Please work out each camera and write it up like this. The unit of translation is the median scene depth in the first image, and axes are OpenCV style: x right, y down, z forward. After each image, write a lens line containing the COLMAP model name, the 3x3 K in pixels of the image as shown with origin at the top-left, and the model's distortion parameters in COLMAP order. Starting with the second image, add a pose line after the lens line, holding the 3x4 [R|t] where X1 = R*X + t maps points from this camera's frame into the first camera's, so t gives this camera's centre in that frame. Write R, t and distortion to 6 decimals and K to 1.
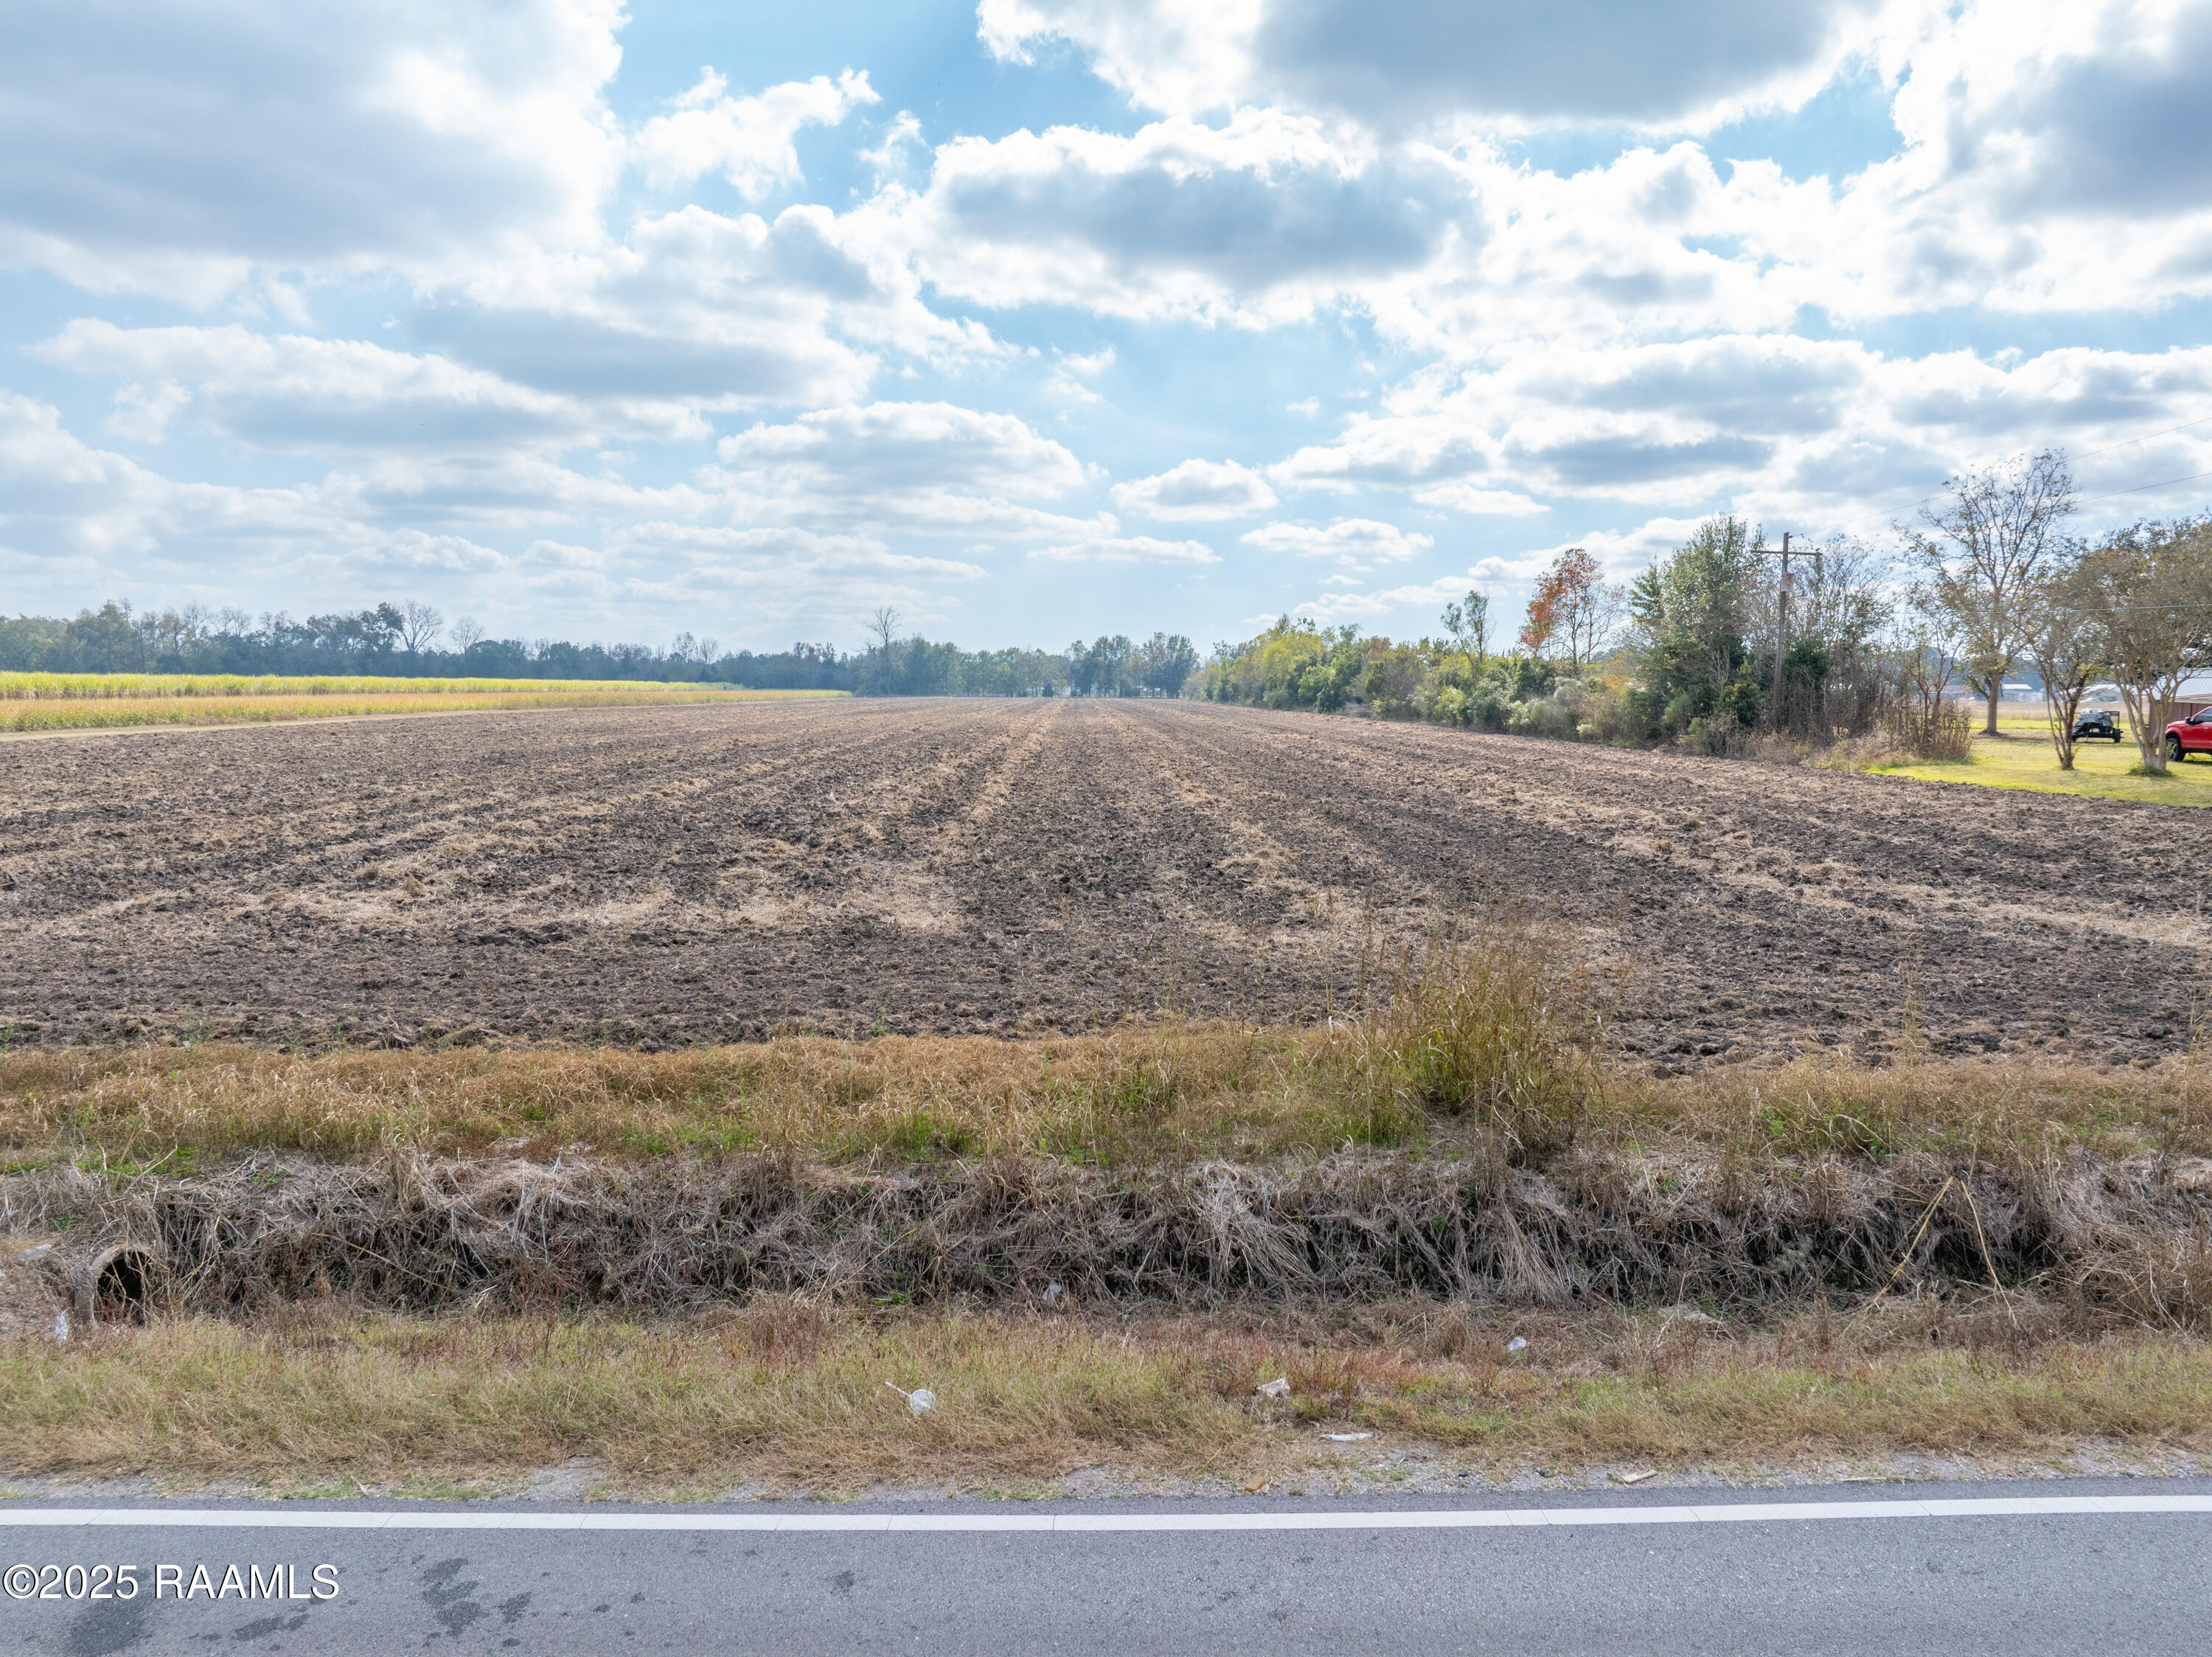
lens RADIAL K [[1551.3, 0, 1119.6], [0, 1551.3, 830.1], [0, 0, 1]] dist [-0.036356, 0.003717]
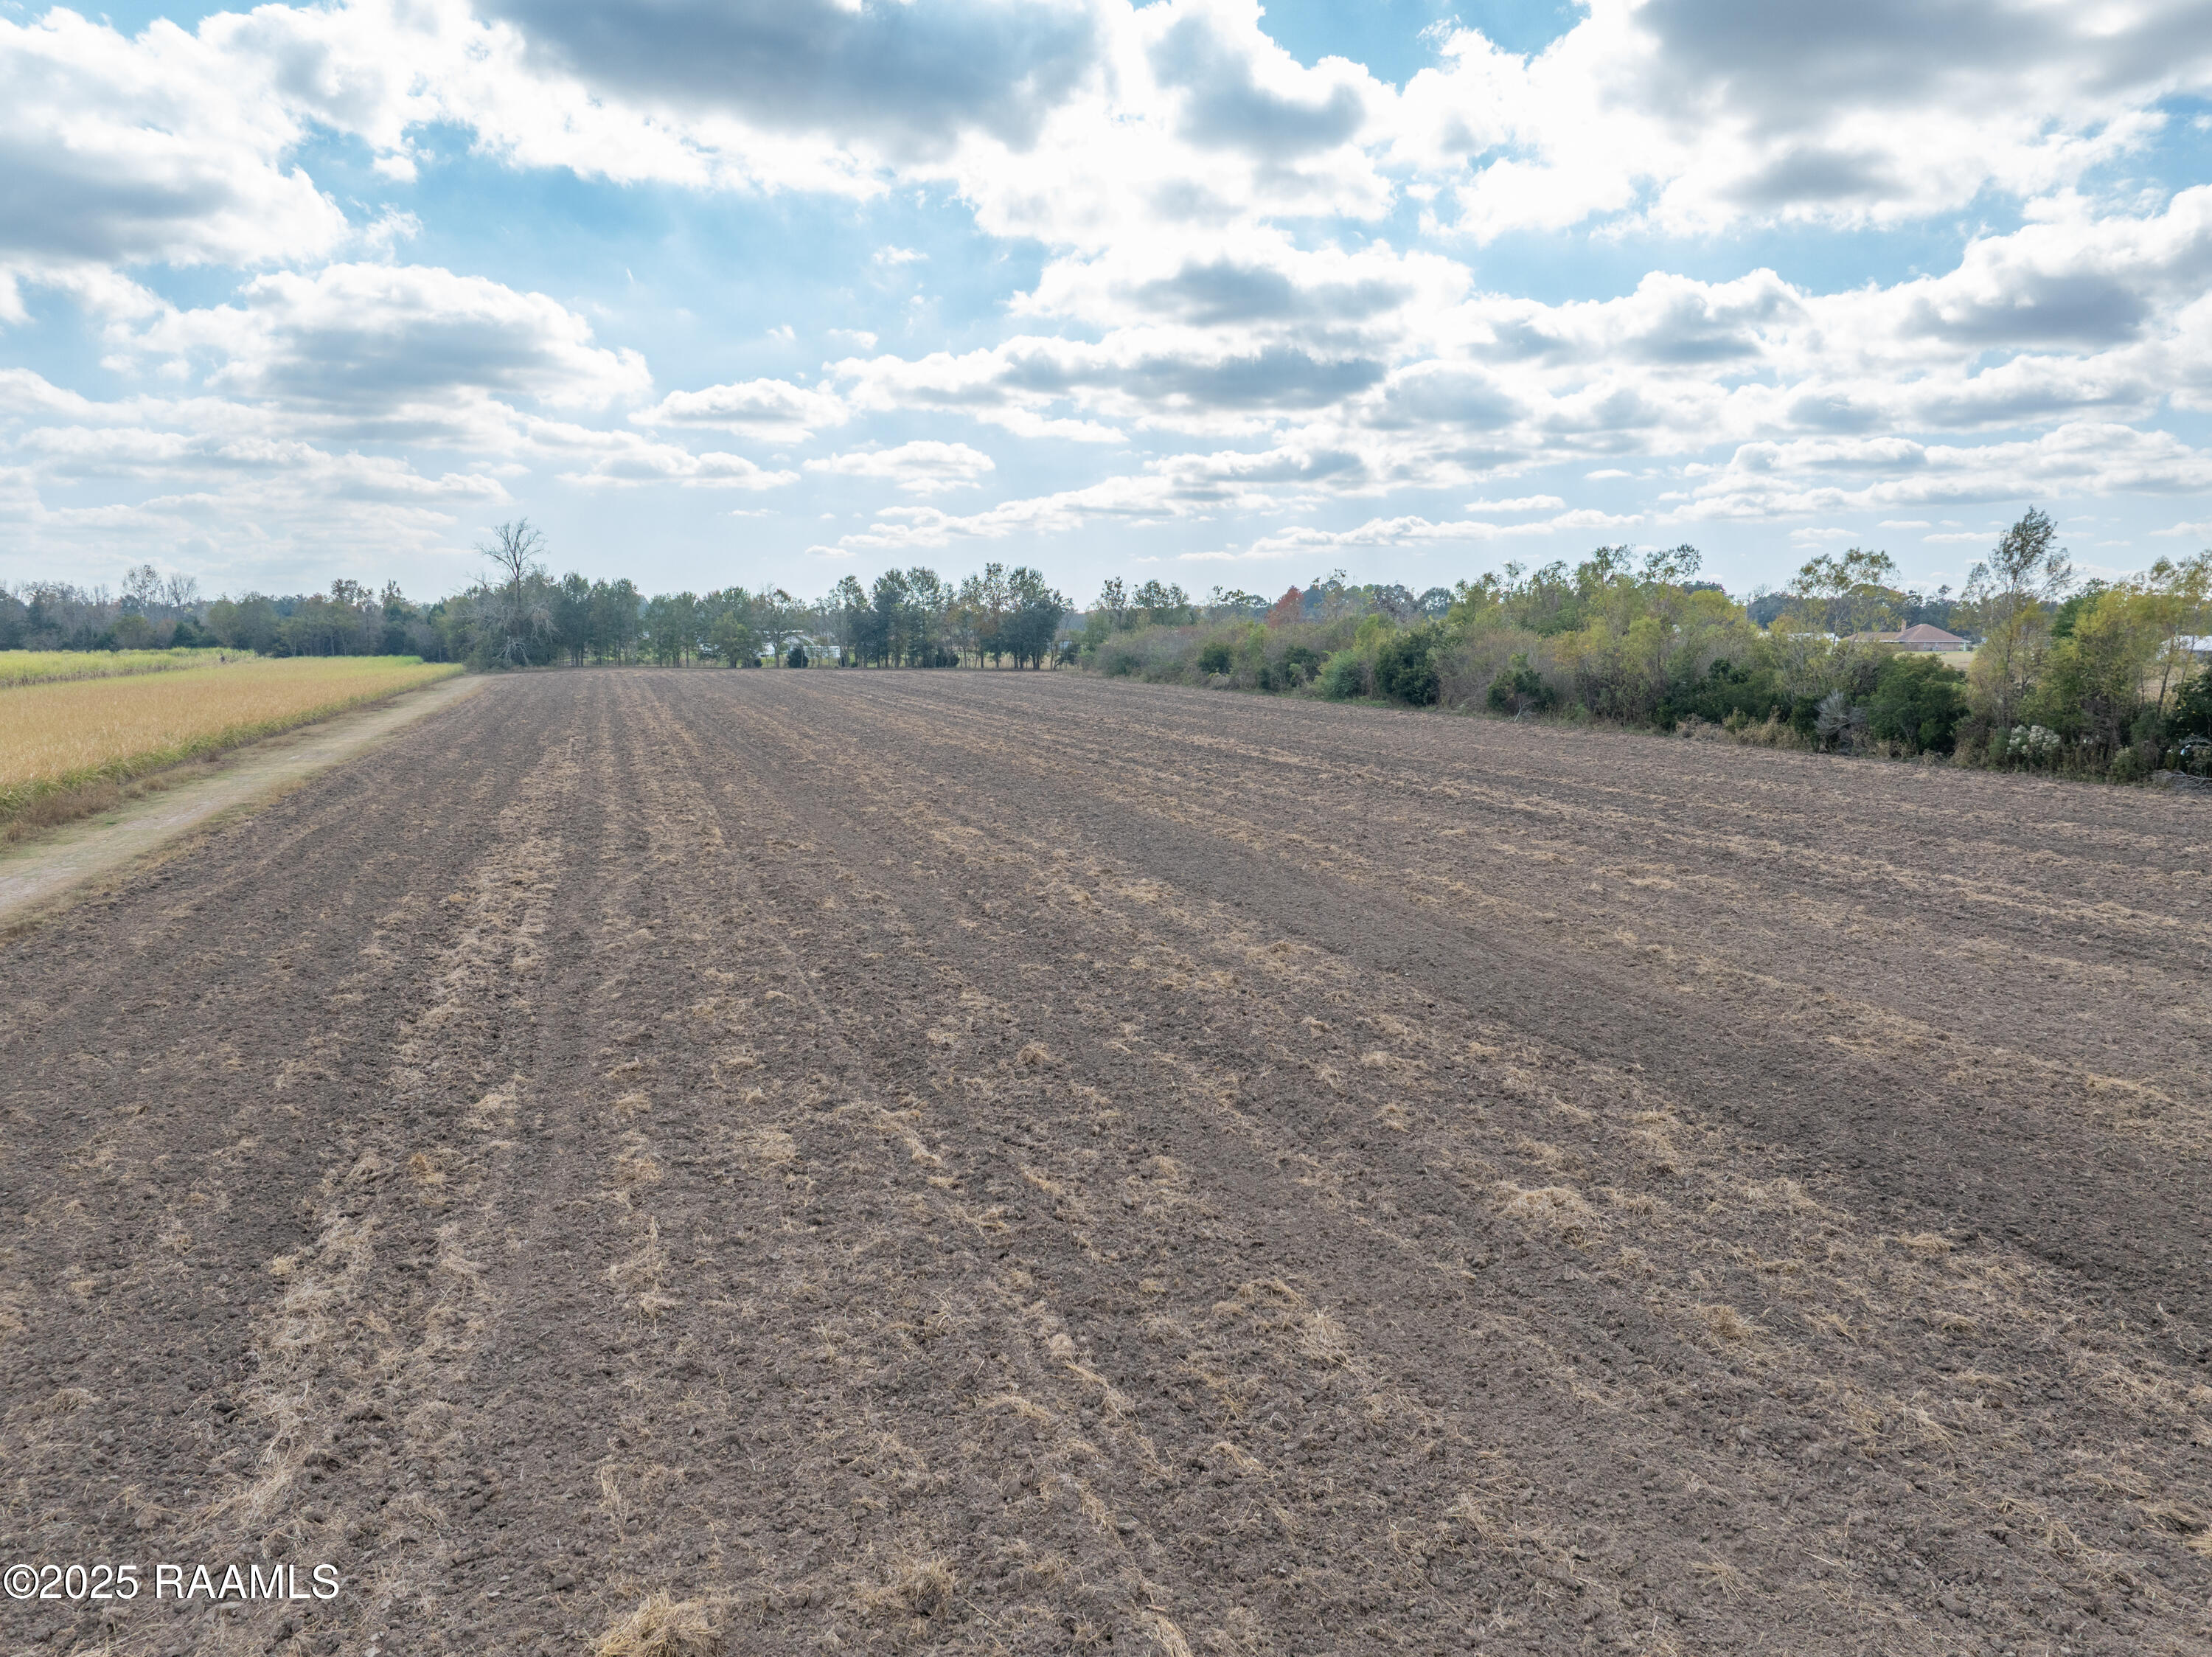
lens RADIAL K [[1551.3, 0, 1119.6], [0, 1551.3, 830.1], [0, 0, 1]] dist [-0.036356, 0.003717]
pose [[0.957975, -0.048875, 0.282659, -0.095899], [0.035954, 0.998065, 0.050722, -0.044531], [-0.284591, -0.038428, 0.957878, 0.339712]]
